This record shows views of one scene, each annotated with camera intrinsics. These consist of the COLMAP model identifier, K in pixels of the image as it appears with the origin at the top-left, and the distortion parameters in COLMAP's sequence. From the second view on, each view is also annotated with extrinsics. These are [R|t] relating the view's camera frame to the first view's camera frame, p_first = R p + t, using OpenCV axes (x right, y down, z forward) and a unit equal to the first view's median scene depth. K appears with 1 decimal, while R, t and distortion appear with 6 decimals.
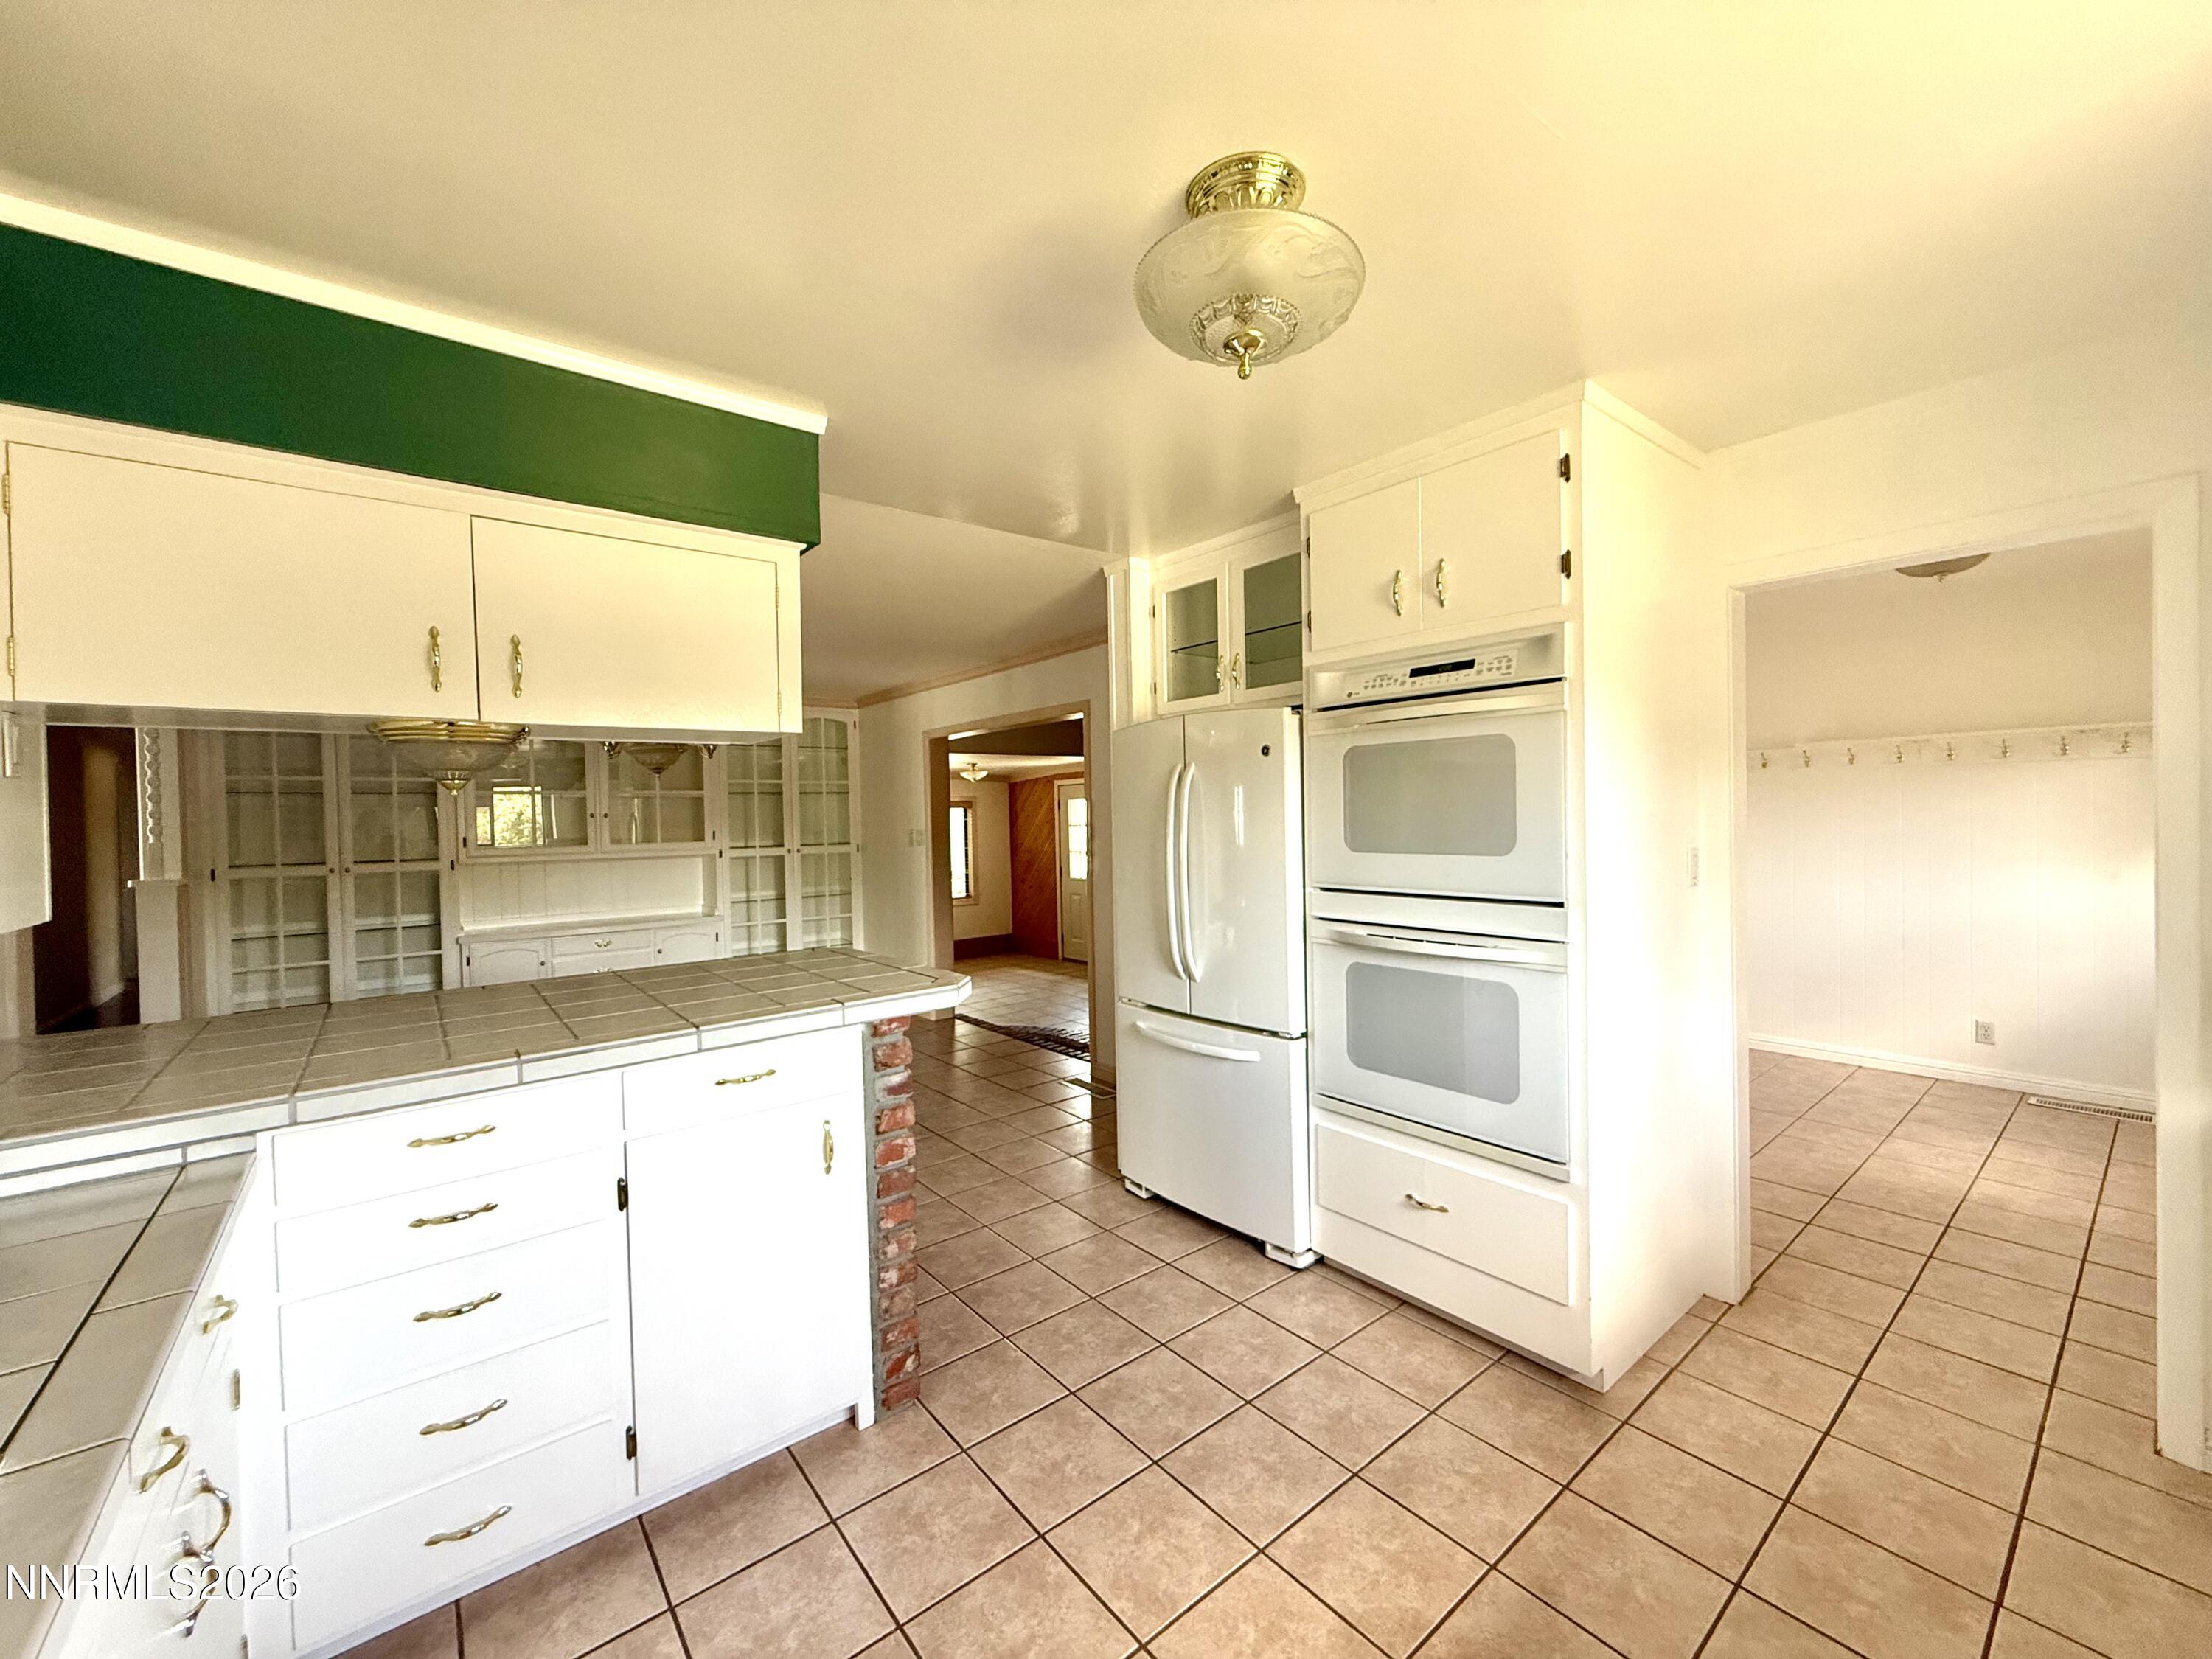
lens RADIAL K [[876.9, 0, 1106.0], [0, 876.9, 829.5], [0, 0, 1]] dist [0.001070, 0.000050]
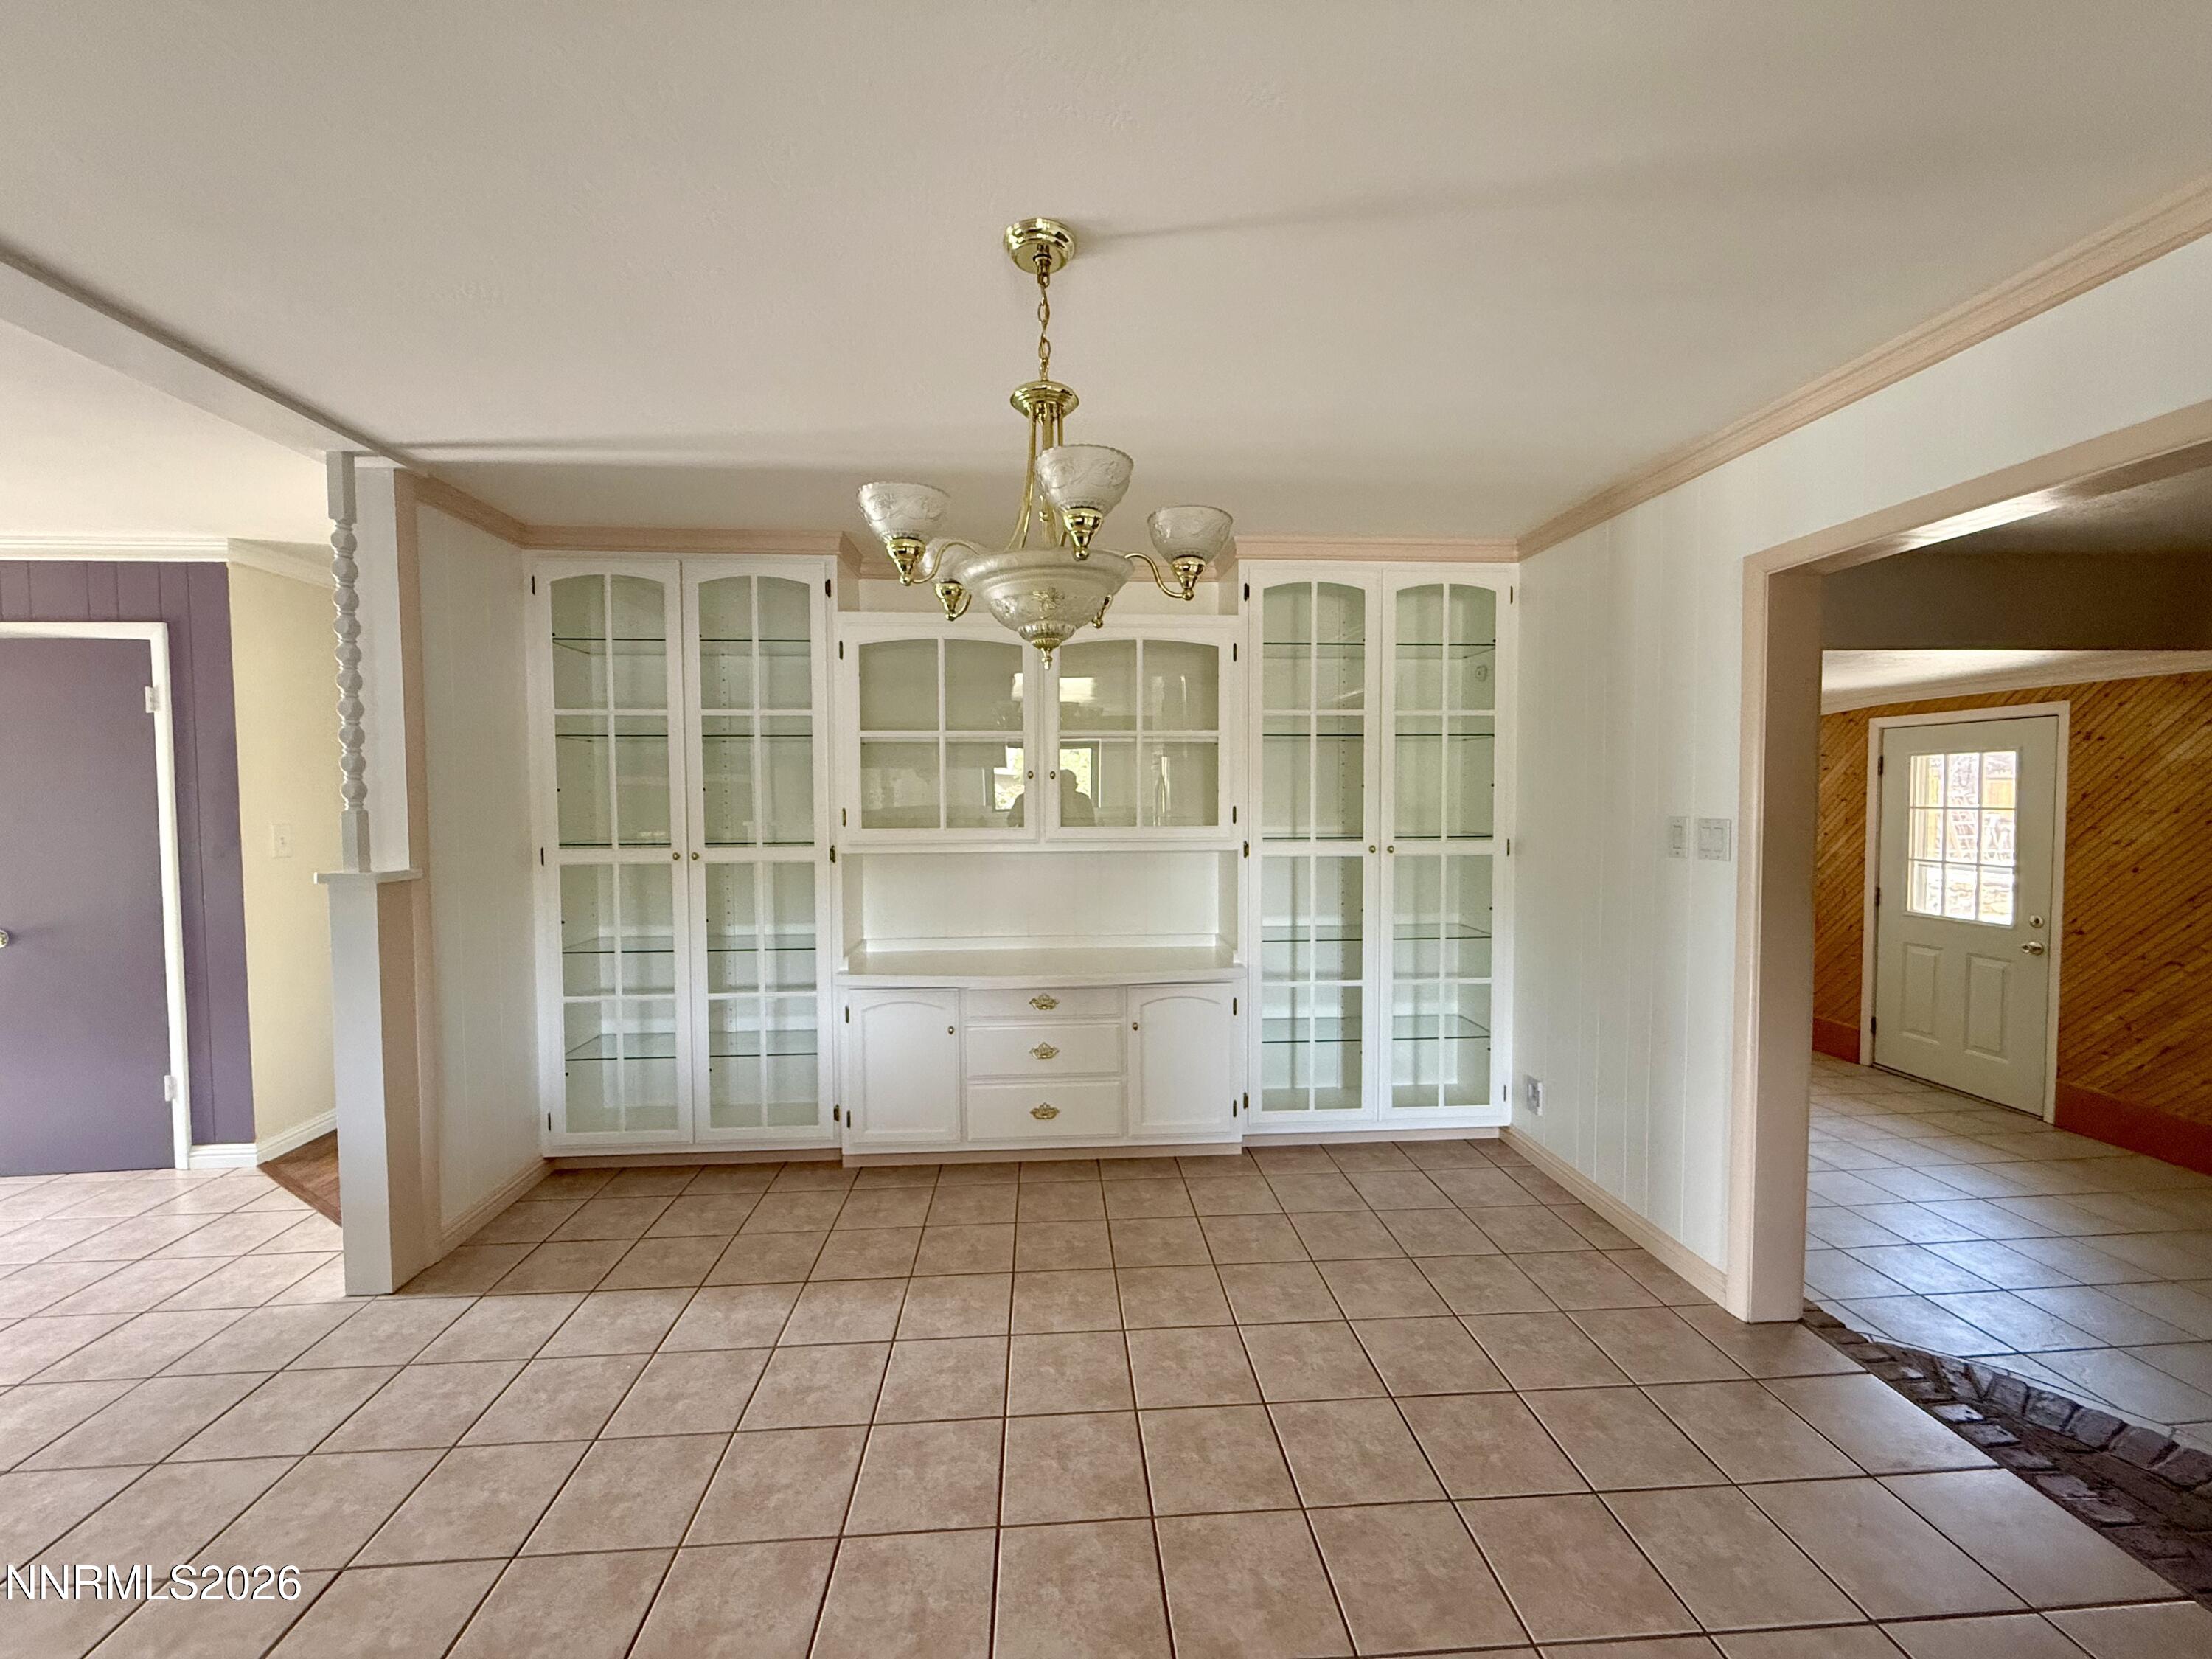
lens RADIAL K [[876.9, 0, 1106.0], [0, 876.9, 829.5], [0, 0, 1]] dist [0.001070, 0.000050]
pose [[0.819644, 0.042748, -0.571277, -0.188364], [-0.021951, 0.998823, 0.043246, -0.005220], [0.572453, -0.022906, 0.819617, 0.472082]]
